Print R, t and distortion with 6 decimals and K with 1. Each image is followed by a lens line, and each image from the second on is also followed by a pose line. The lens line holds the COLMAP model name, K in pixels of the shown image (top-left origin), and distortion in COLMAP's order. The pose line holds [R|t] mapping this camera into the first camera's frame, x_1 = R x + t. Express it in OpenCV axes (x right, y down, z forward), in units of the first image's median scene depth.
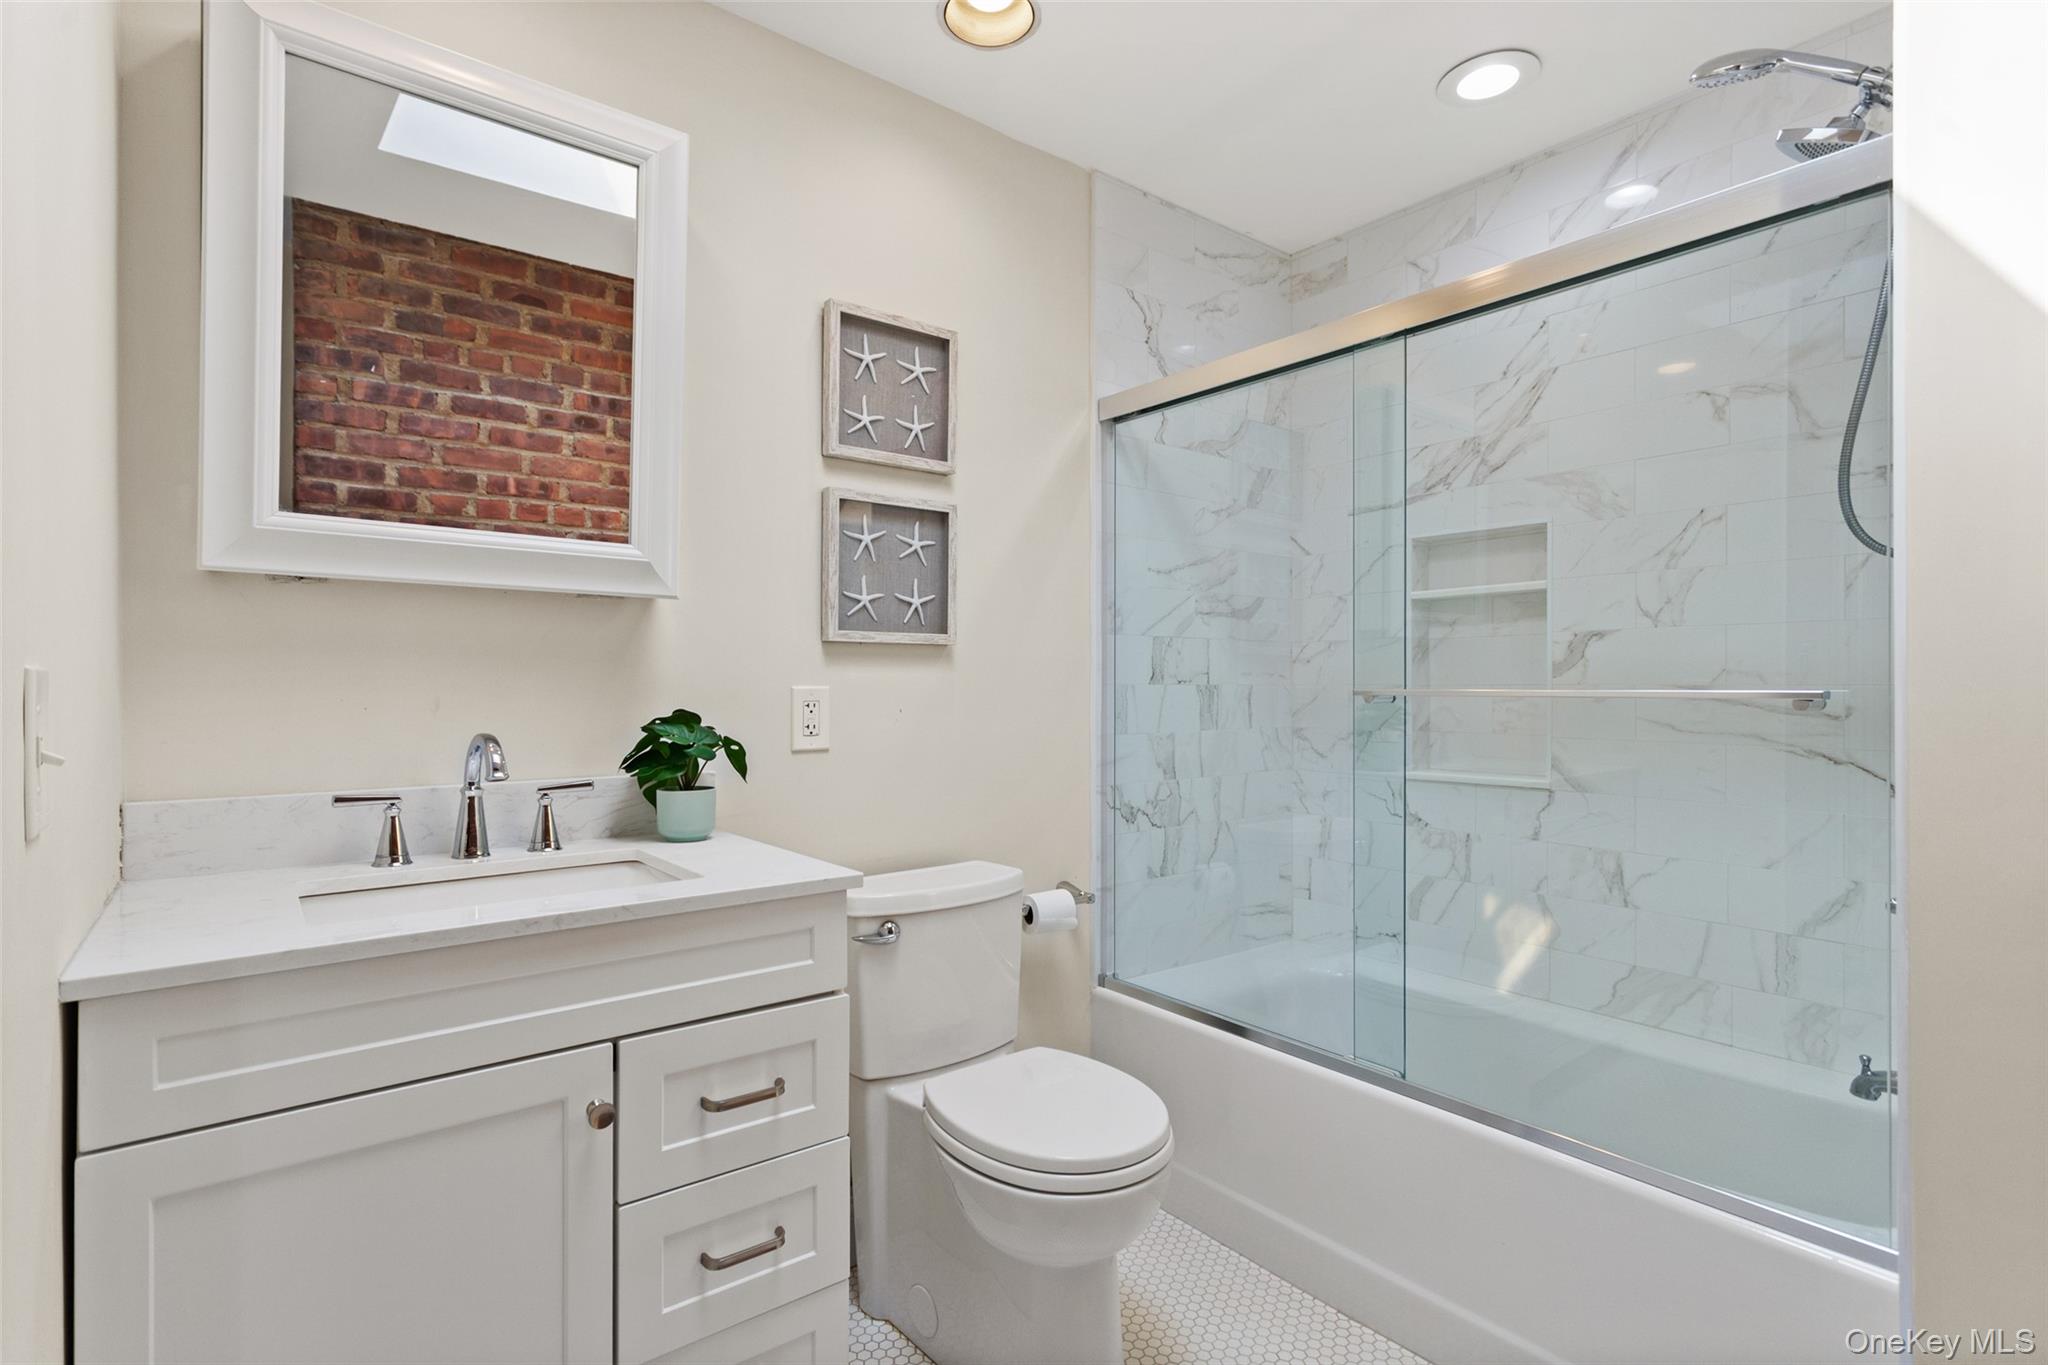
lens RADIAL K [[976.5, 0, 1059.2], [0, 976.5, 687.2], [0, 0, 1]] dist [0.000789, 0.000571]
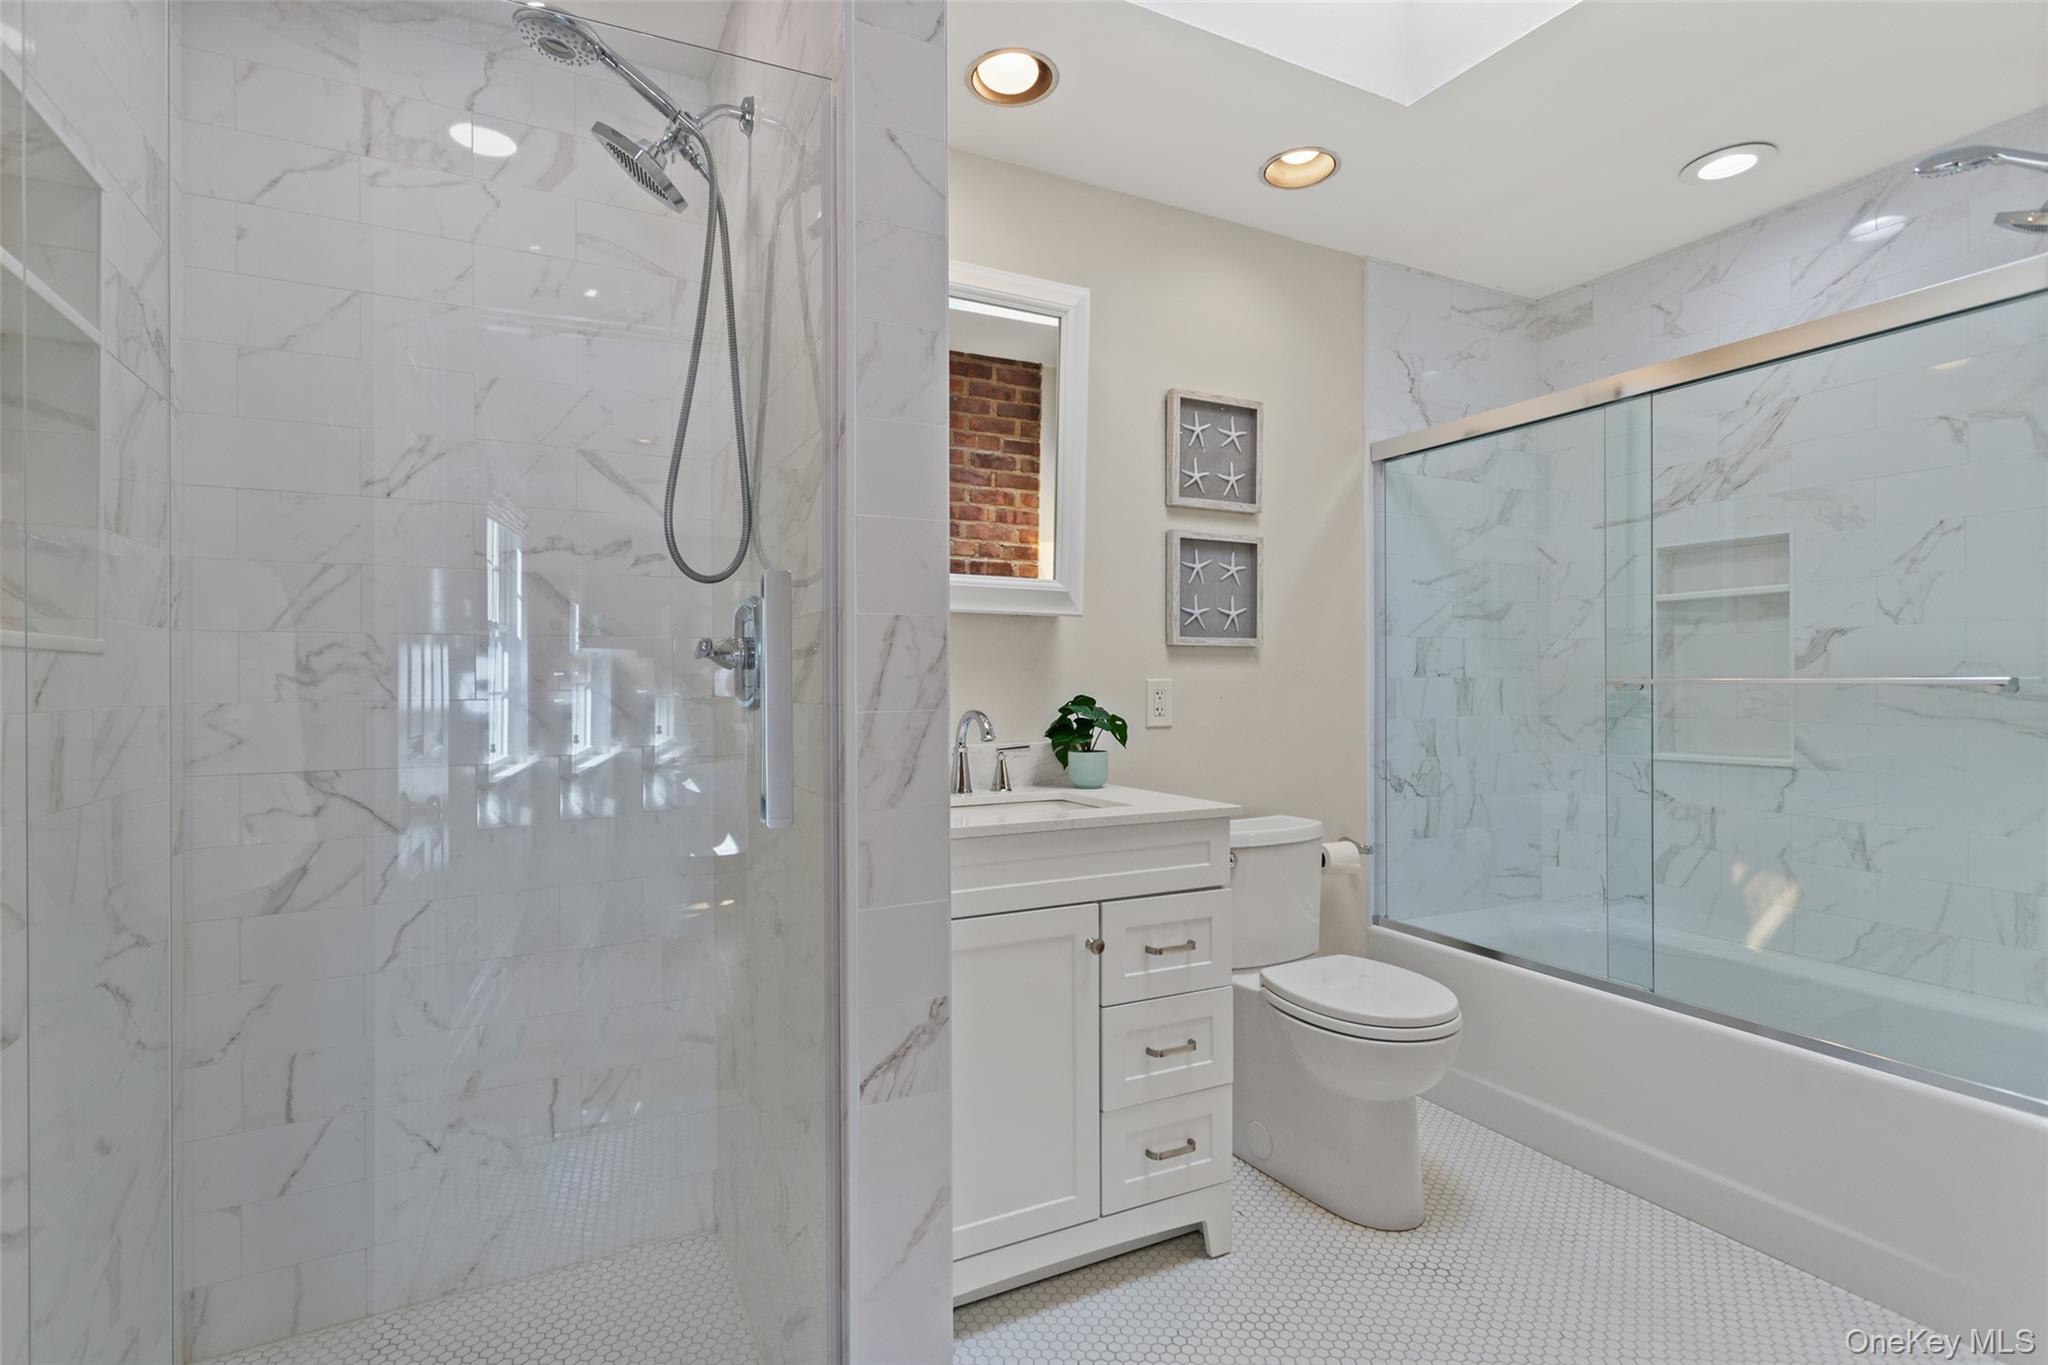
lens RADIAL K [[976.5, 0, 1041.9], [0, 976.5, 682.0], [0, 0, 1]] dist [0.000789, 0.000571]
pose [[0.977467, -0.002998, -0.211066, -0.121555], [0.002370, 0.999992, -0.003228, 0.006820], [0.211074, 0.002655, 0.977466, -0.322073]]
